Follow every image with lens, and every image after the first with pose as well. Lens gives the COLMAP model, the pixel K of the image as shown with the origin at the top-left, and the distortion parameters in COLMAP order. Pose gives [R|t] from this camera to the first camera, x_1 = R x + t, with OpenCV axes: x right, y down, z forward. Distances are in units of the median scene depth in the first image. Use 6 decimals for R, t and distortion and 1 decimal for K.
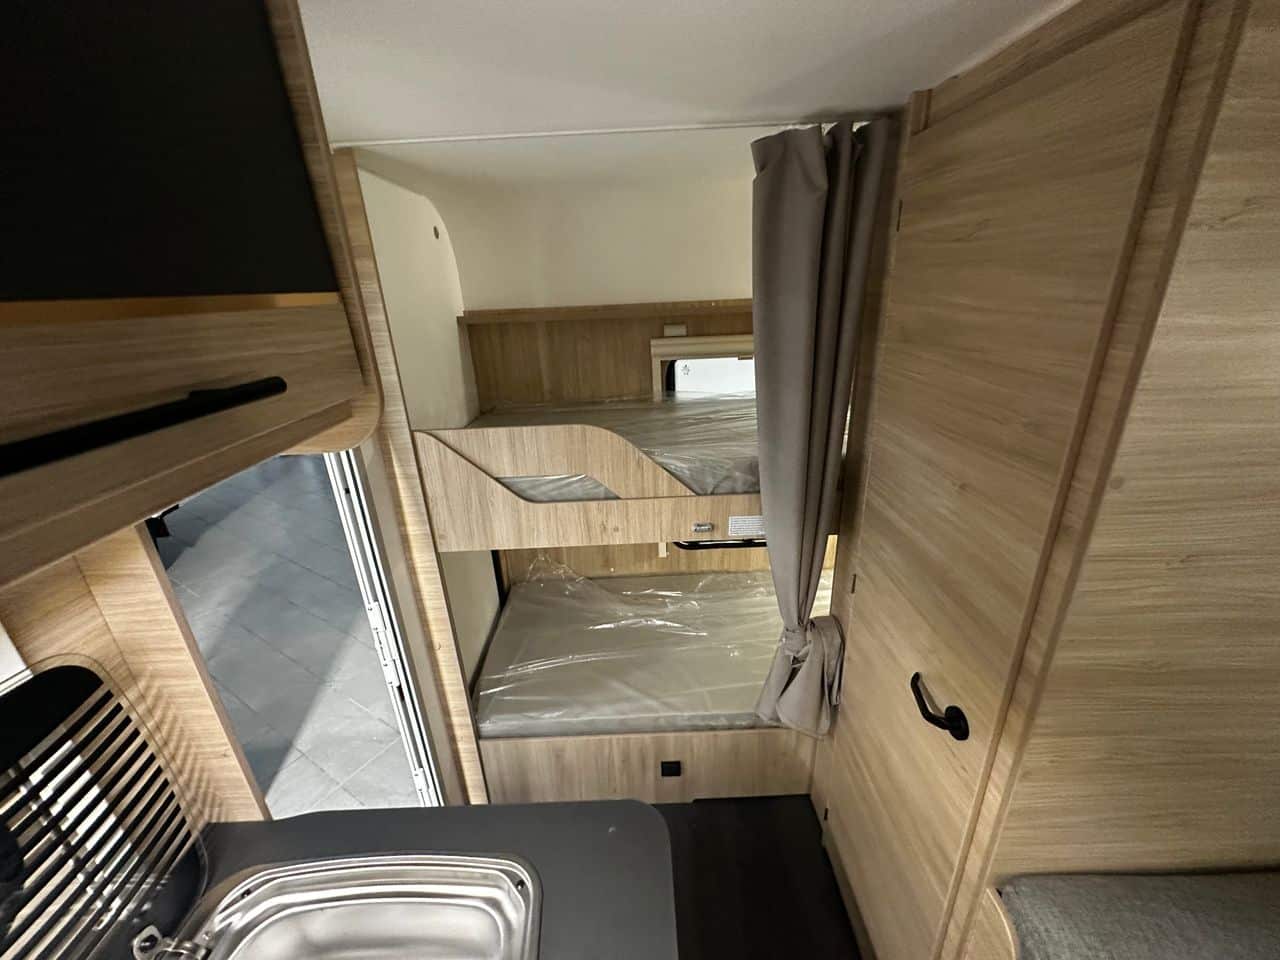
lens RADIAL K [[507.8, 0, 639.1], [0, 507.8, 476.5], [0, 0, 1]] dist [-0.012470, 0.004873]
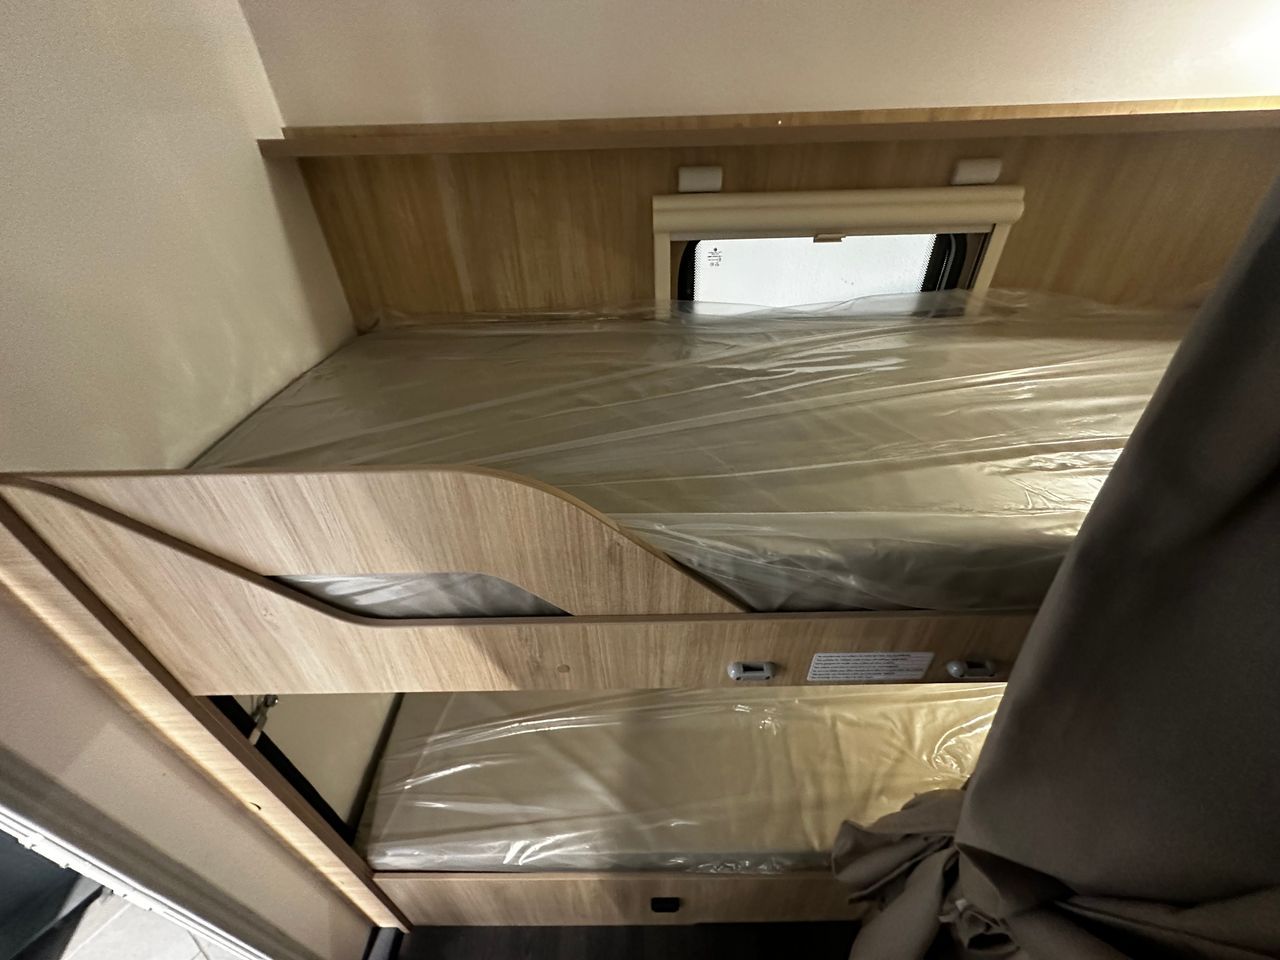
lens RADIAL K [[509.7, 0, 636.7], [0, 509.7, 478.7], [0, 0, 1]] dist [-0.000250, 0.000045]
pose [[0.999819, 0.018933, -0.002028, 0.015013], [-0.017760, 0.965645, 0.259258, -0.151671], [0.006866, -0.259175, 0.965806, 0.500330]]
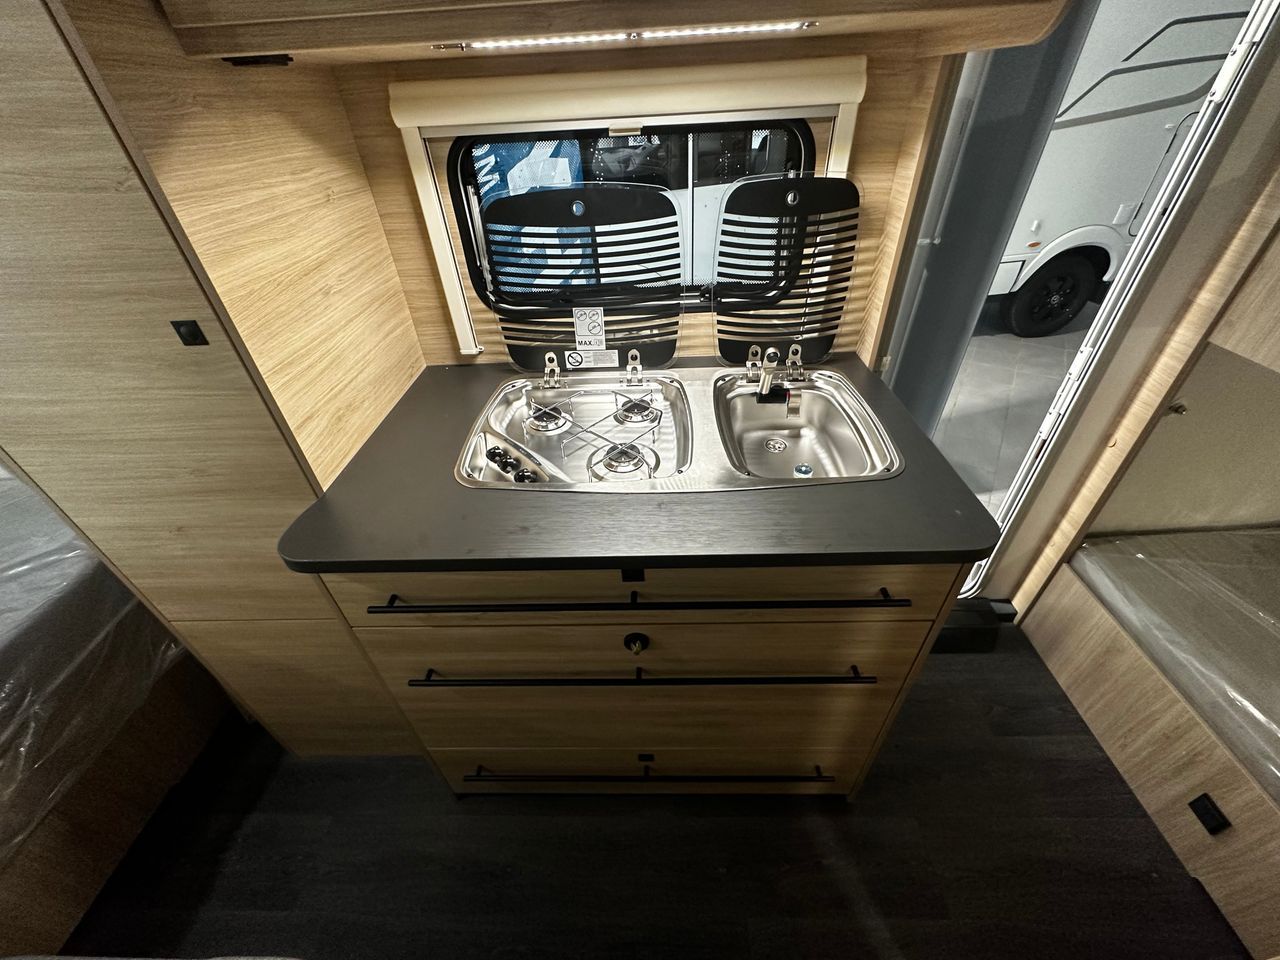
lens RADIAL K [[509.7, 0, 636.7], [0, 509.7, 478.7], [0, 0, 1]] dist [-0.000250, 0.000045]
pose [[-0.027595, 0.642871, -0.765477, 0.320367], [-0.305696, 0.723655, 0.618768, 0.072597], [0.951729, 0.251078, 0.176554, 0.049970]]
